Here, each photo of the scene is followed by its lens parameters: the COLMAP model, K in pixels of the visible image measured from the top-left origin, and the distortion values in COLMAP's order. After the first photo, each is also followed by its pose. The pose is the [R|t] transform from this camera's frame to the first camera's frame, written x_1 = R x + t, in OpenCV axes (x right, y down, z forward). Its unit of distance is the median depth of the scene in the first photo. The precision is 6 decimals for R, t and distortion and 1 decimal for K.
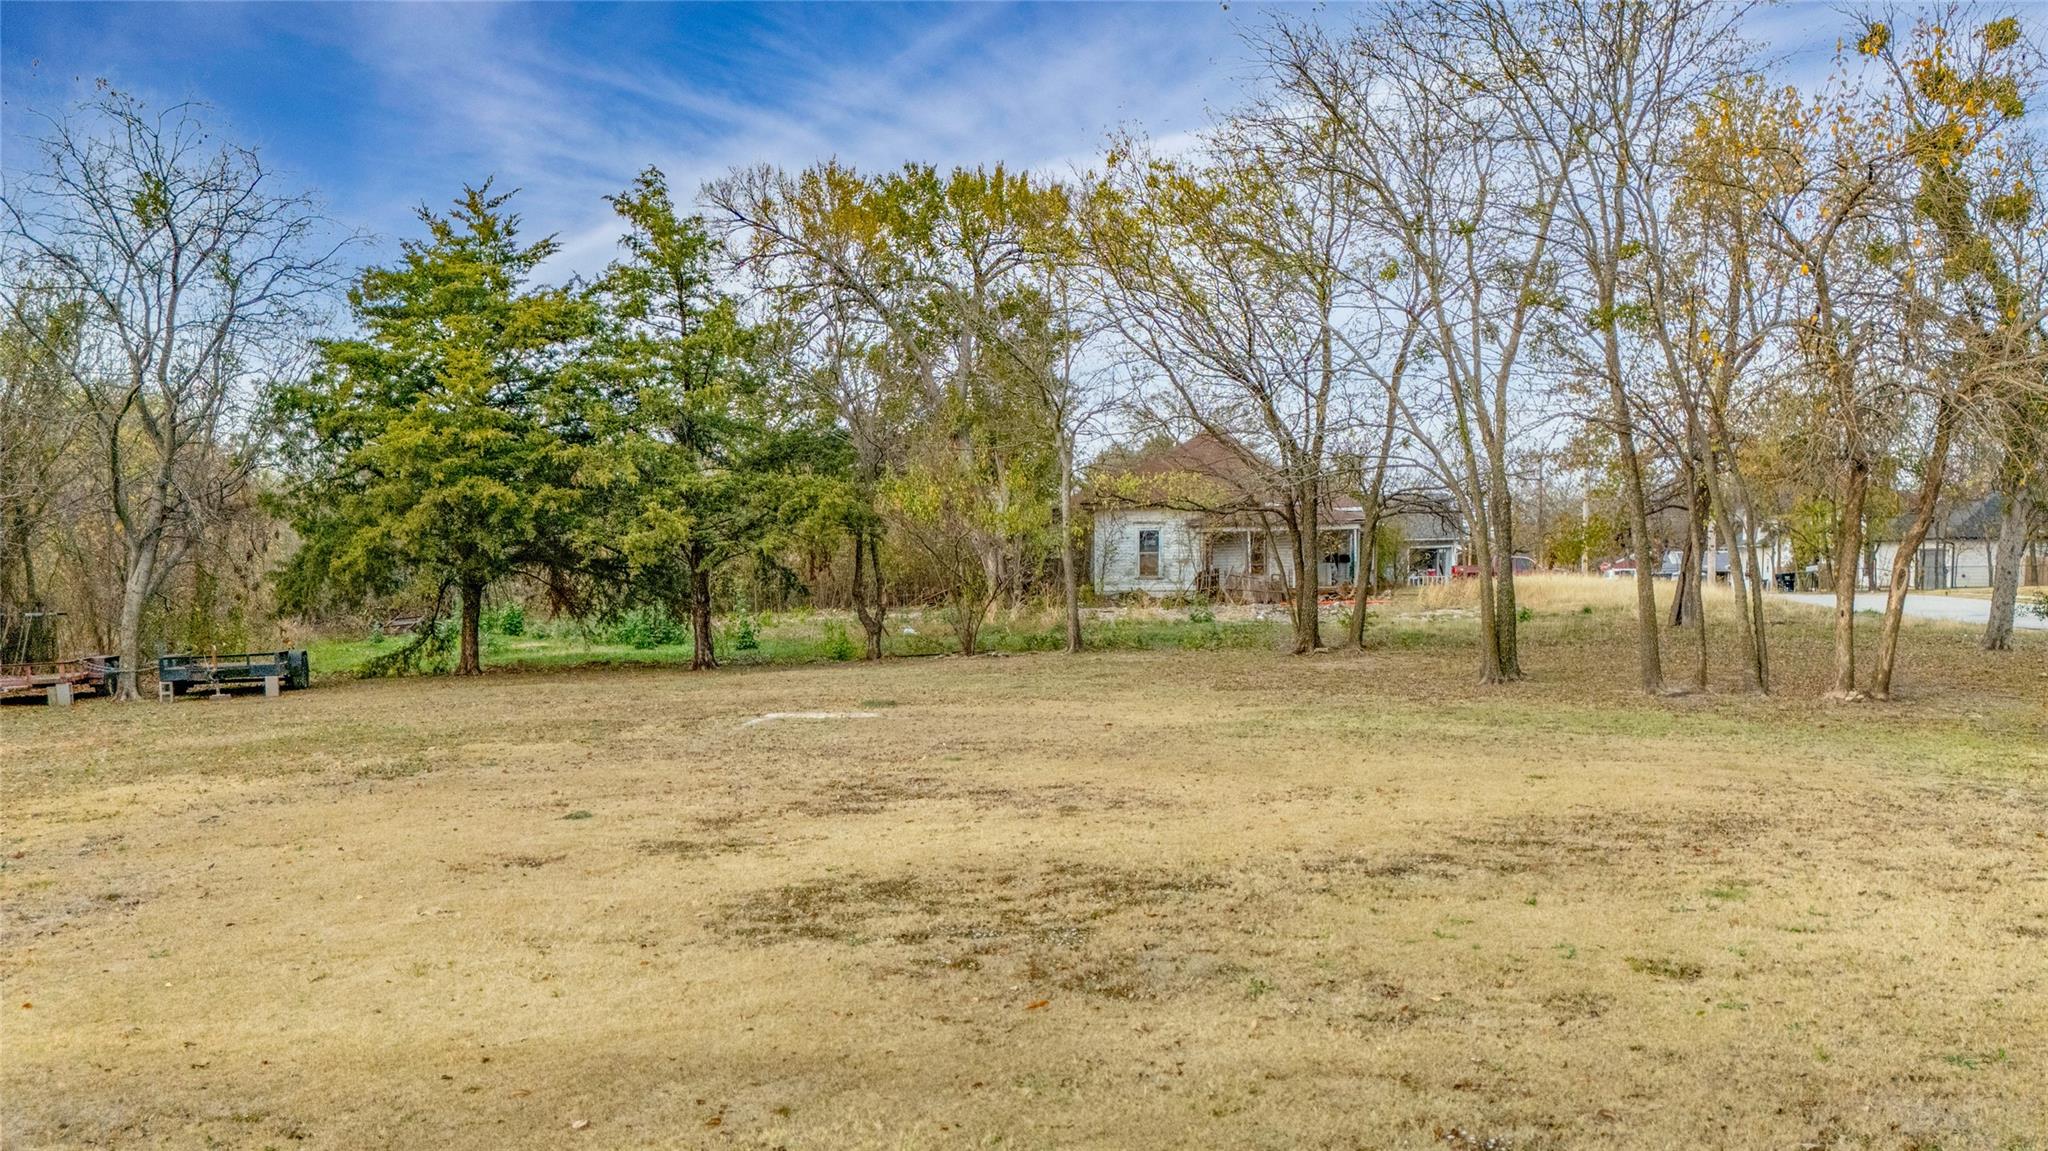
lens RADIAL K [[1463.4, 0, 1024.0], [0, 1463.4, 575.5], [0, 0, 1]] dist [0.080099, -0.081533]
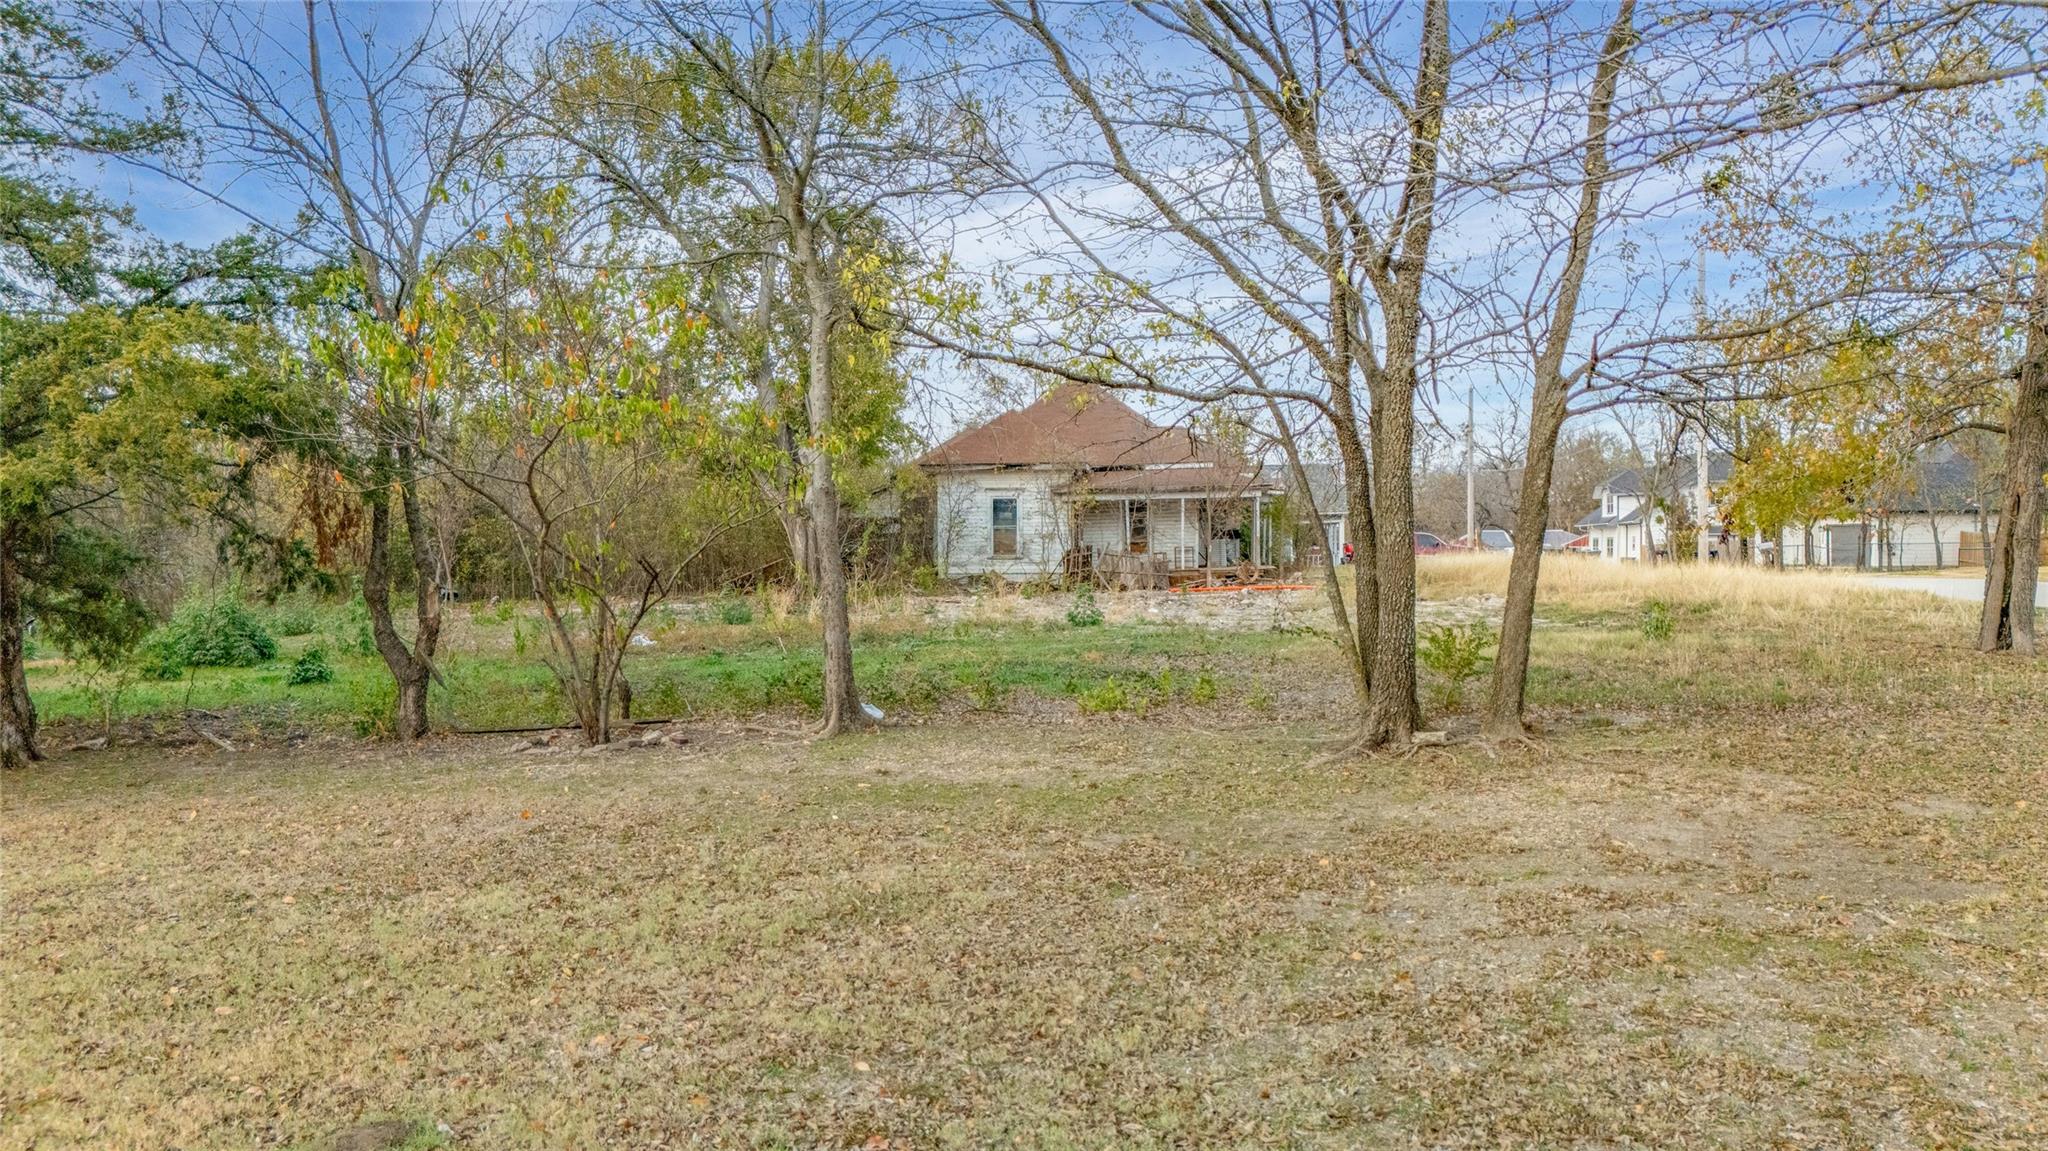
lens RADIAL K [[1463.4, 0, 1024.0], [0, 1463.4, 575.5], [0, 0, 1]] dist [0.080099, -0.081533]
pose [[0.995112, -0.002187, 0.098726, 0.017025], [0.000745, 0.999893, 0.014641, -0.000142], [-0.098748, -0.014496, 0.995007, 0.206404]]
